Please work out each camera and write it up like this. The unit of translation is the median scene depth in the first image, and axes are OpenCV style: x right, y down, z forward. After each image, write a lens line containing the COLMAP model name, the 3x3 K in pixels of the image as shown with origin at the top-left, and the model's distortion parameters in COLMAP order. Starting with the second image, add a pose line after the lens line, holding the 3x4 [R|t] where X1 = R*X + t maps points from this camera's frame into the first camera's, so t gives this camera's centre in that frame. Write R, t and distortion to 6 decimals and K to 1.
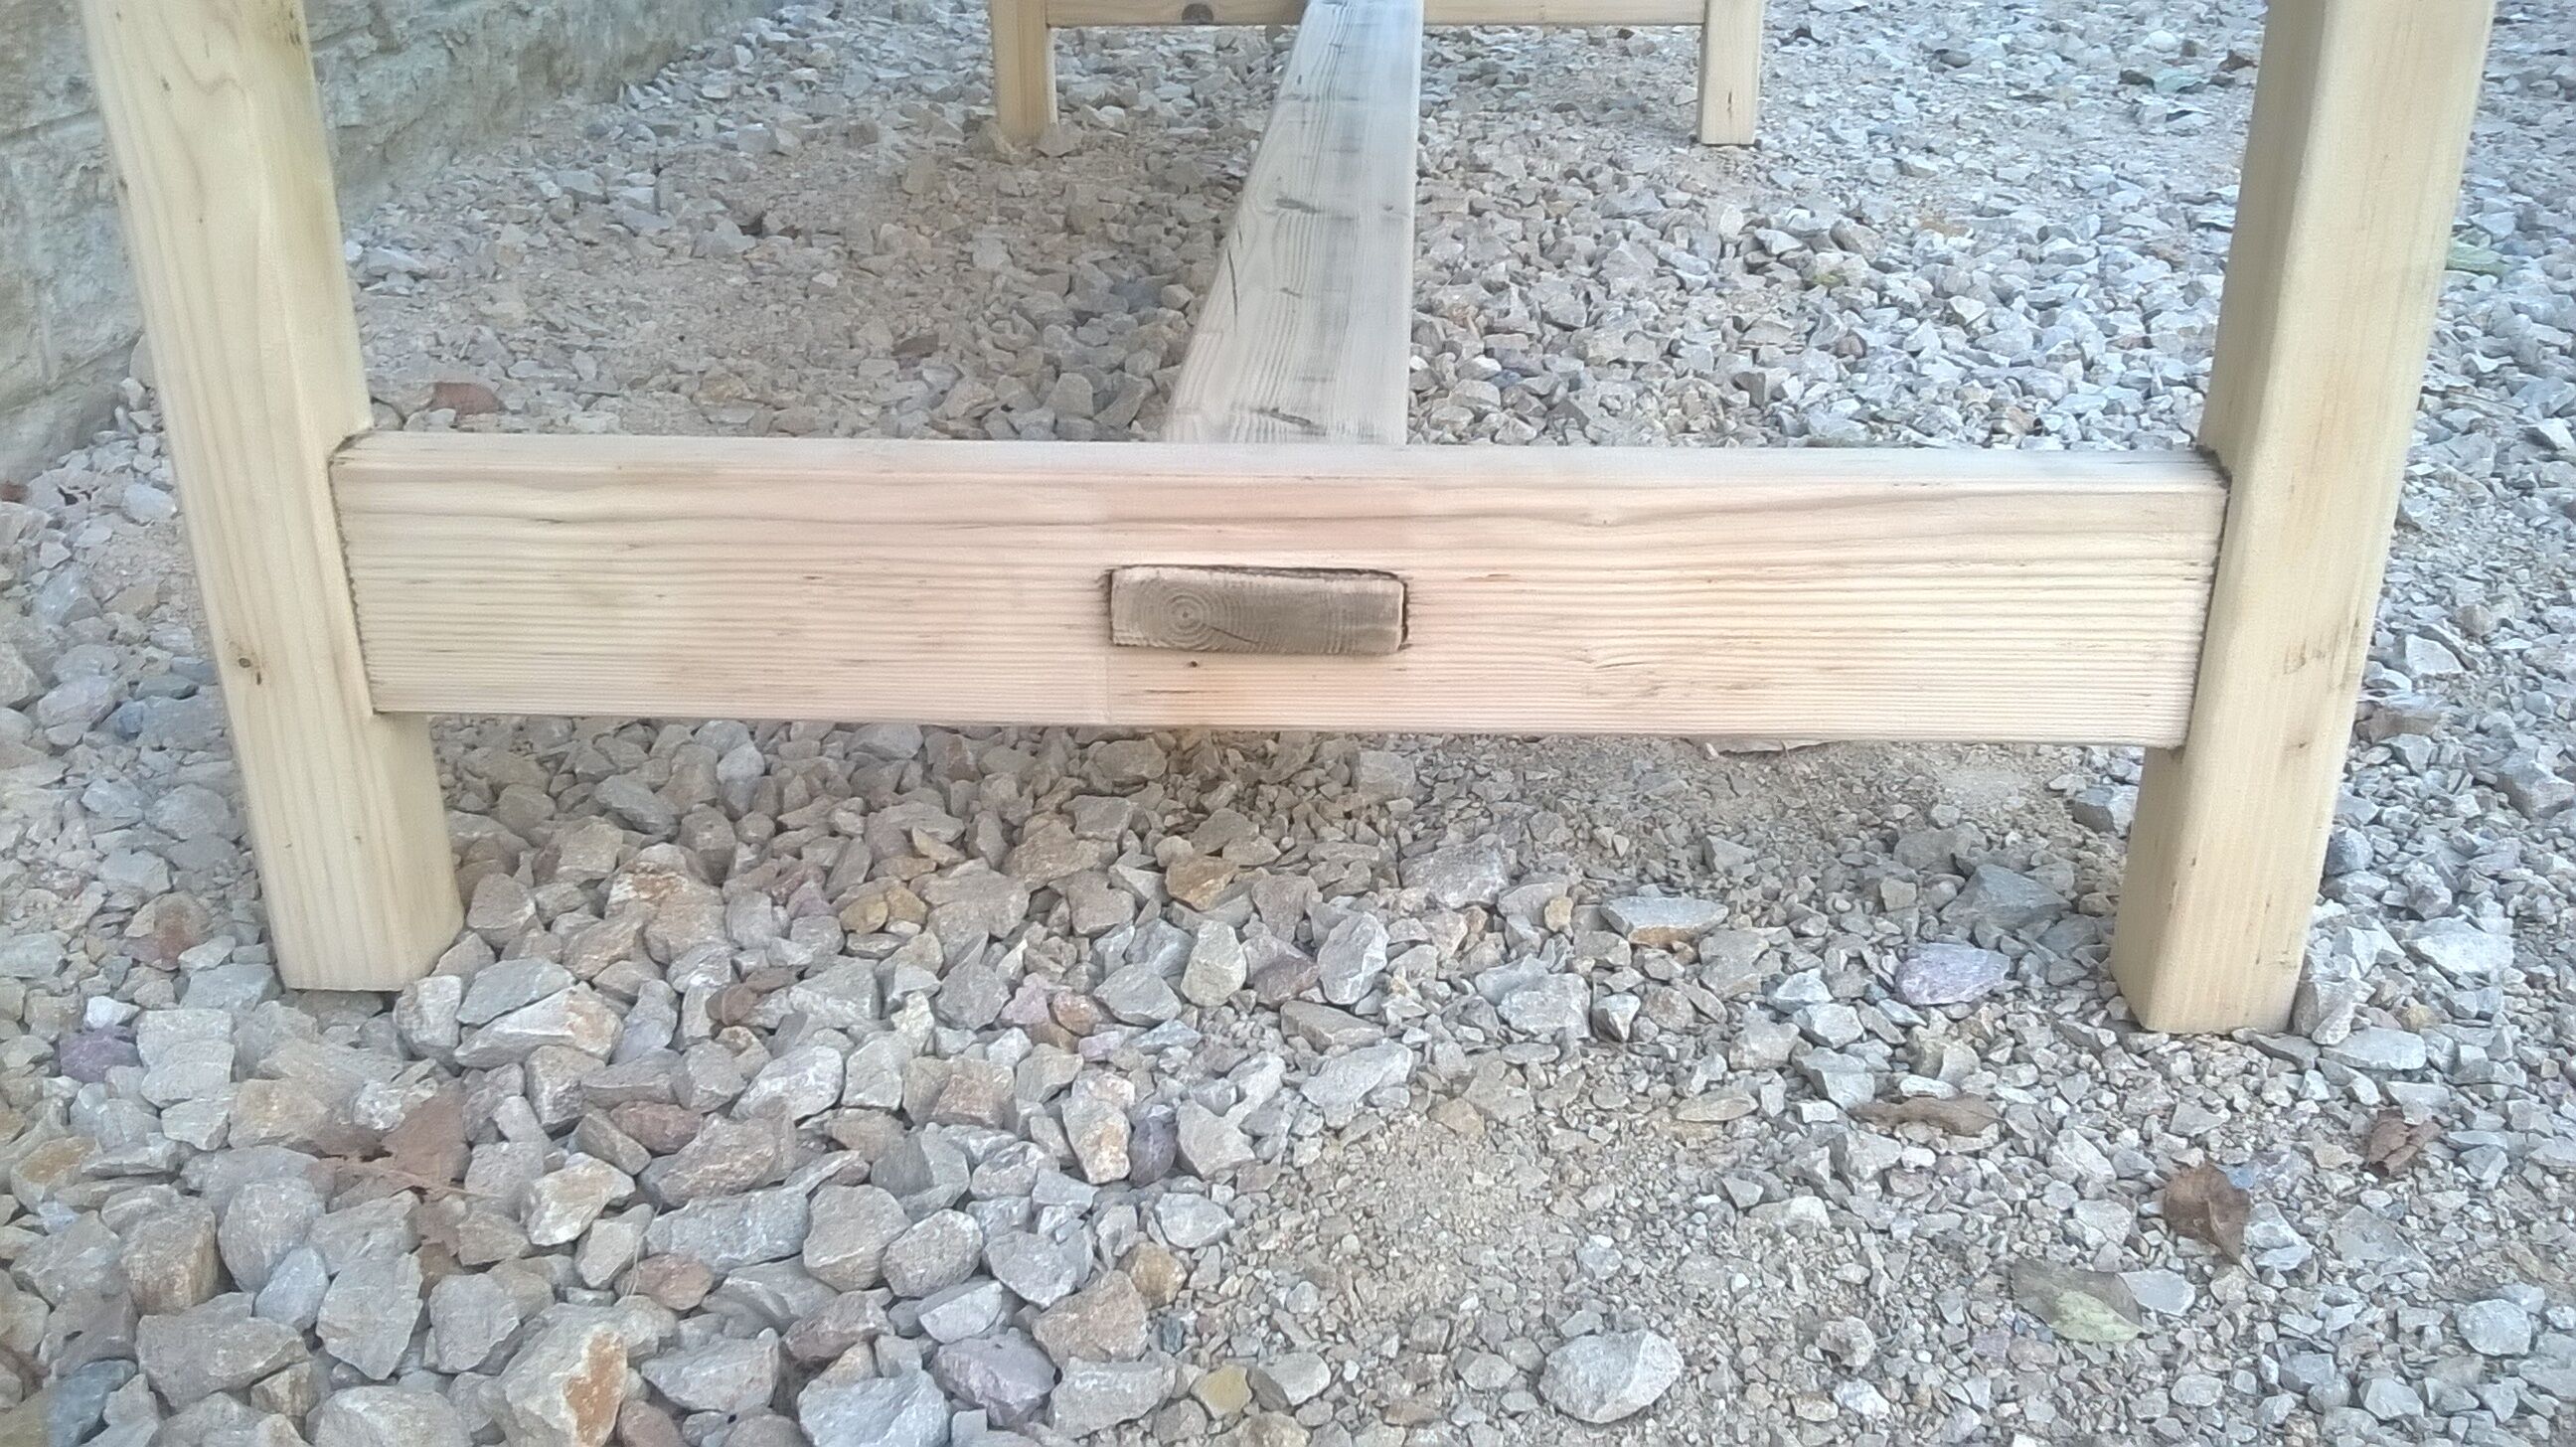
lens RADIAL K [[2258.3, 0, 1296.7], [0, 2258.3, 718.4], [0, 0, 1]] dist [0.040471, -0.174170]
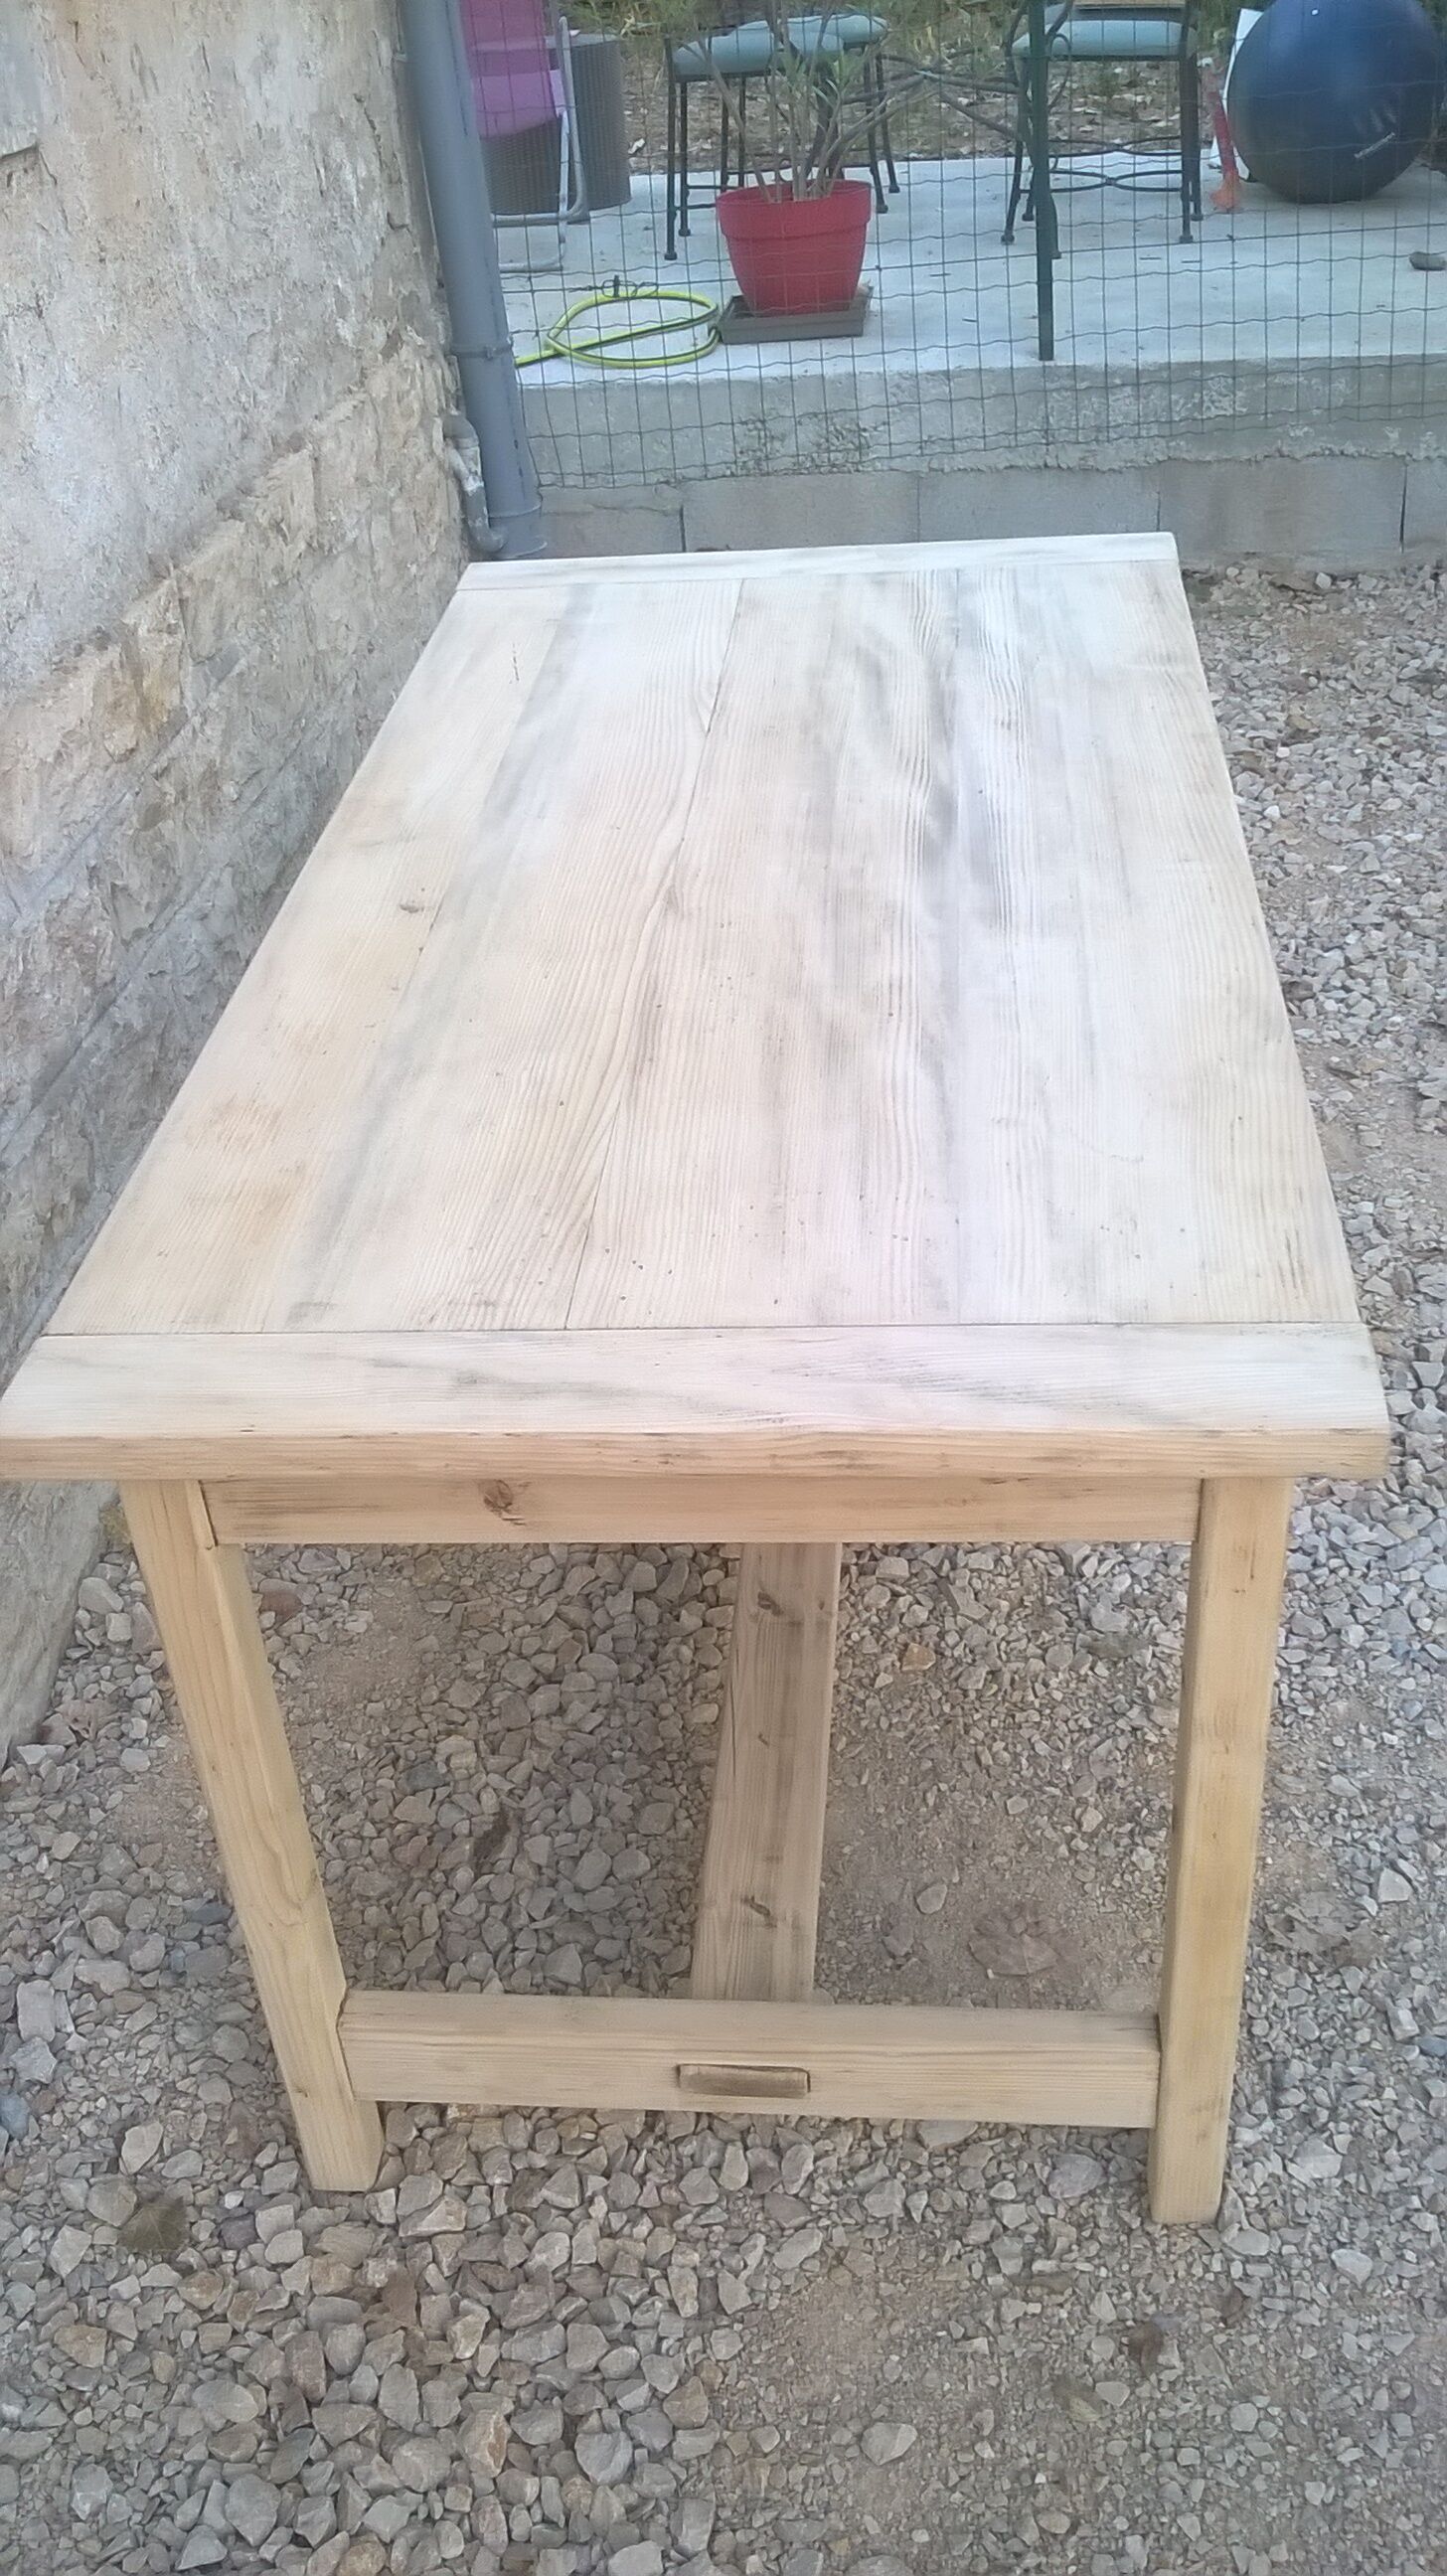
lens RADIAL K [[2258.3, 0, 729.9], [0, 2258.3, 1338.5], [0, 0, 1]] dist [0.040471, -0.174170]
pose [[0.997690, -0.030947, -0.060479, 0.112986], [0.042139, 0.980180, 0.193576, -1.065220], [0.053289, -0.195677, 0.979220, -0.943265]]
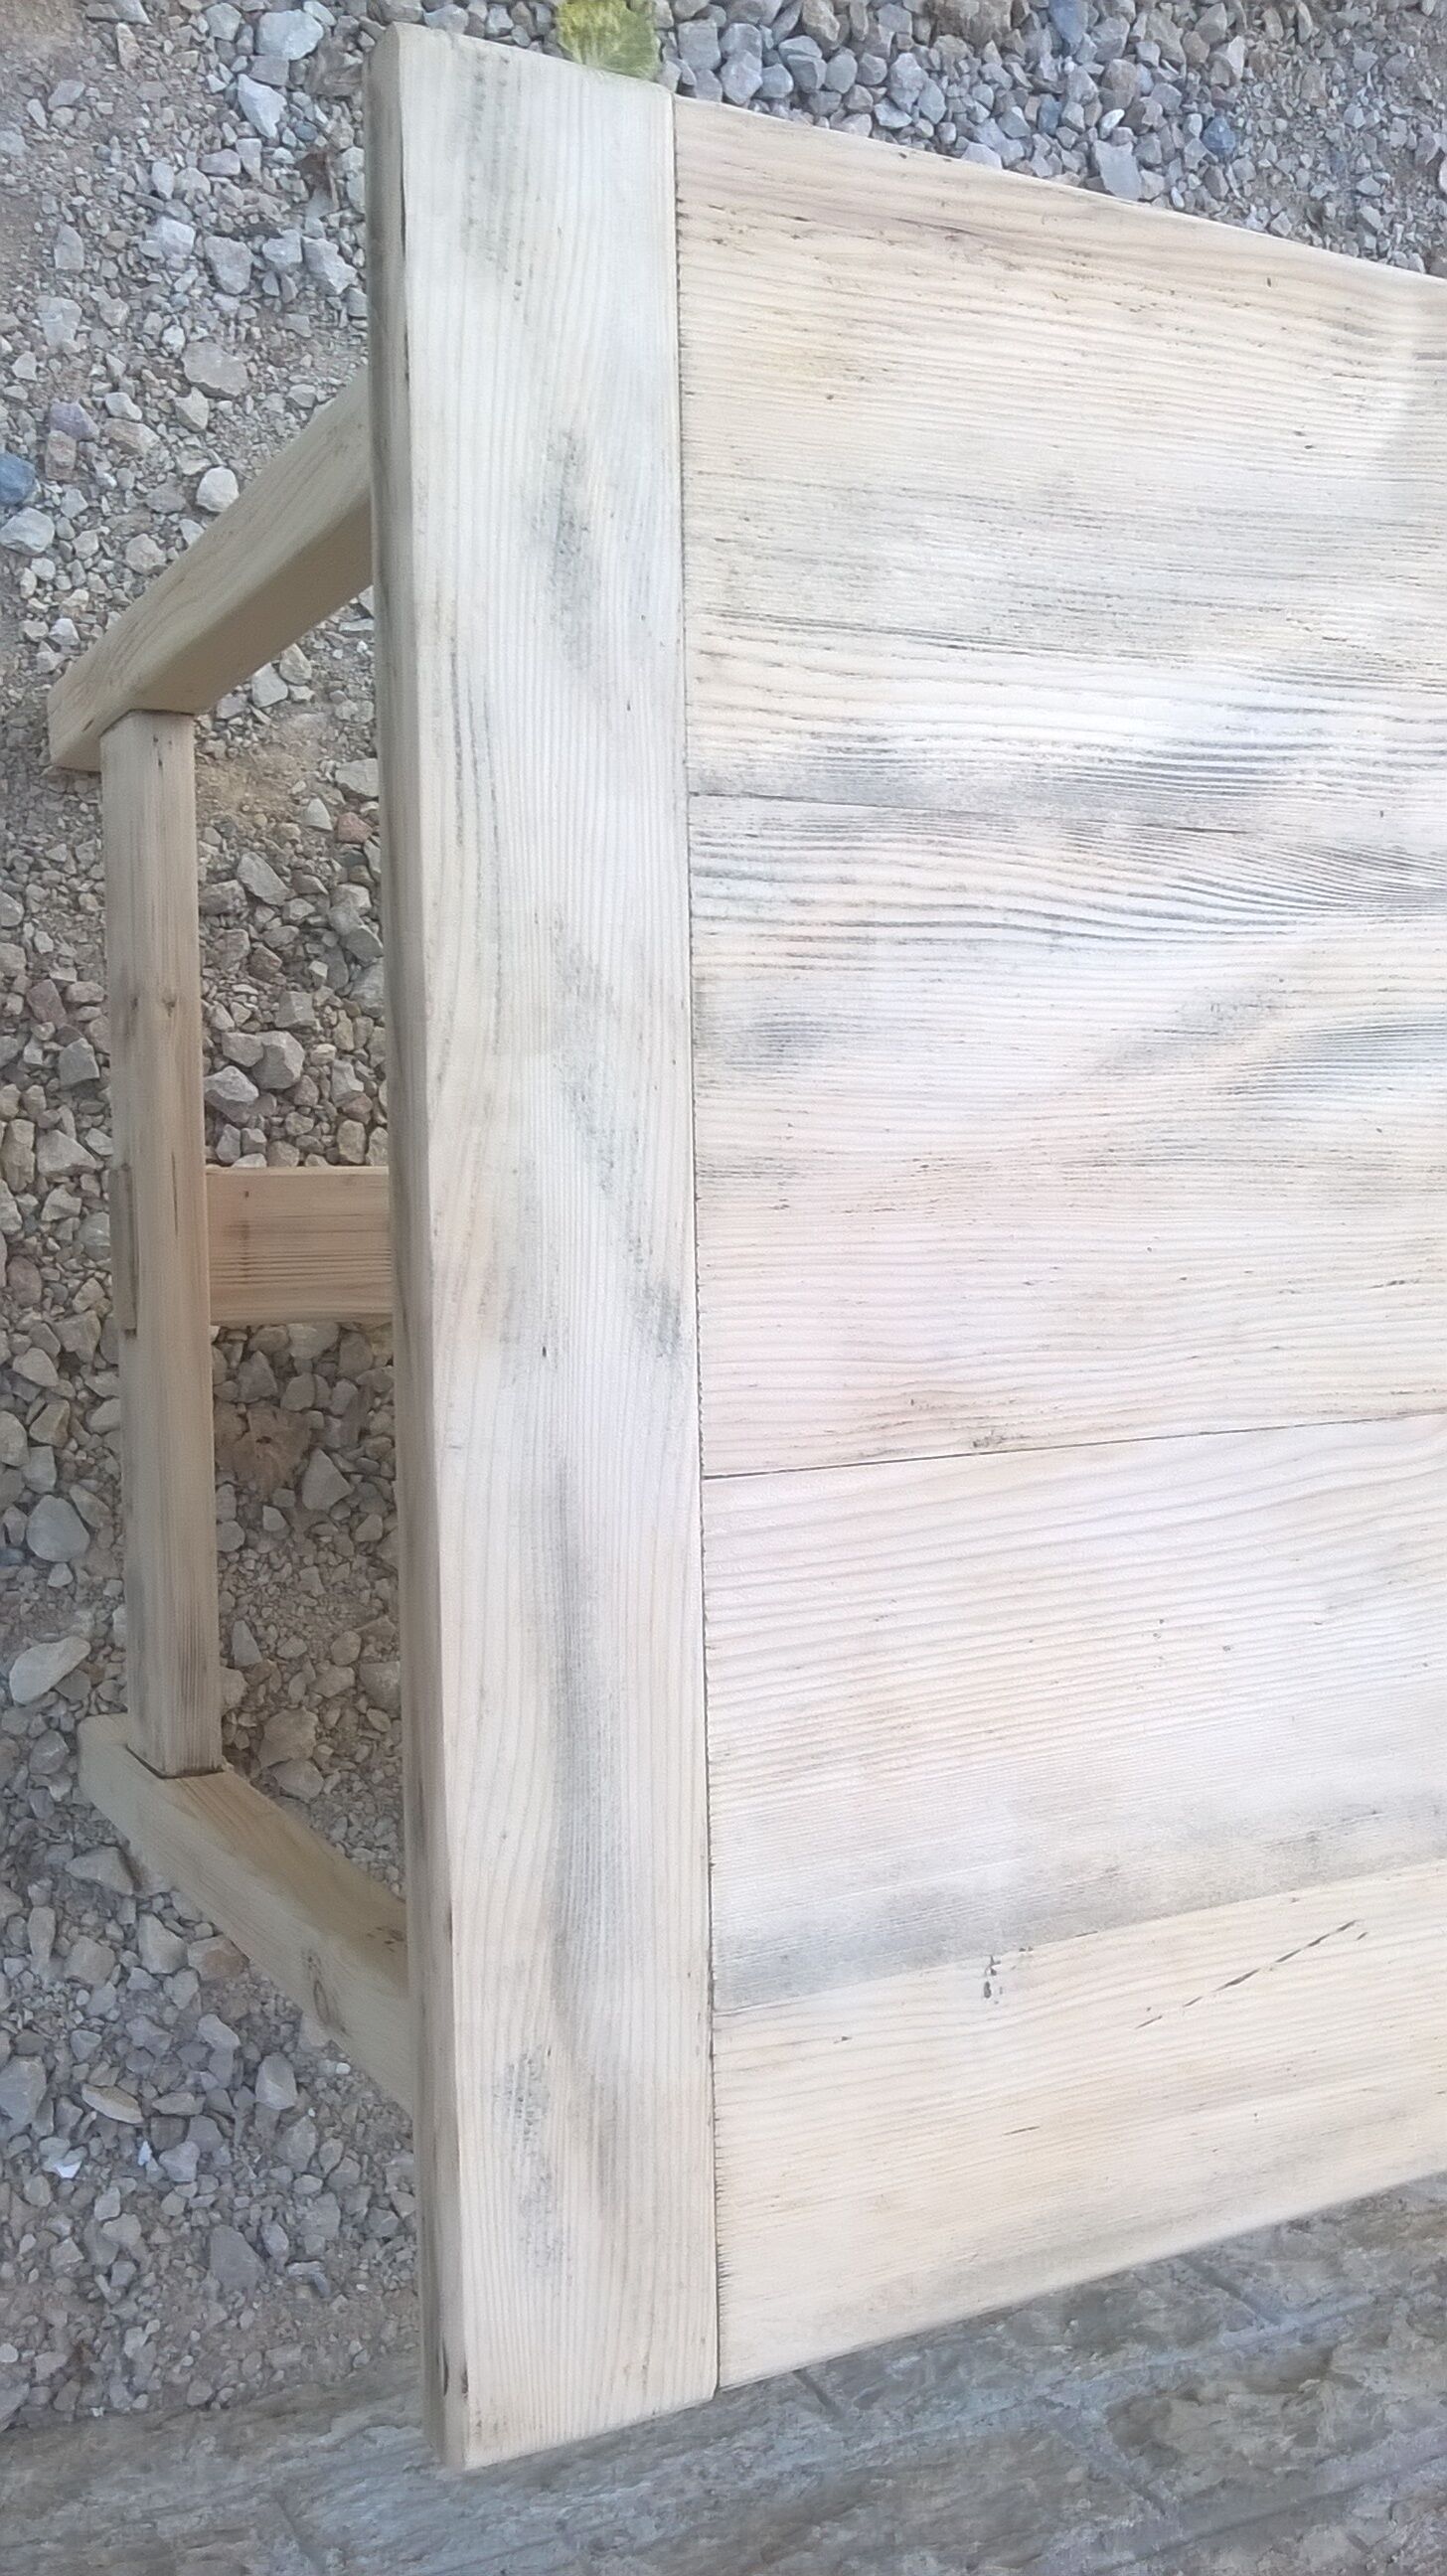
lens RADIAL K [[2258.3, 0, 745.2], [0, 2258.3, 1293.7], [0, 0, 1]] dist [0.040471, -0.174170]
pose [[-0.067074, -0.996093, -0.057441, 0.107491], [-0.061970, -0.053301, 0.996654, -2.375819], [-0.995822, 0.070409, -0.058152, 2.164830]]
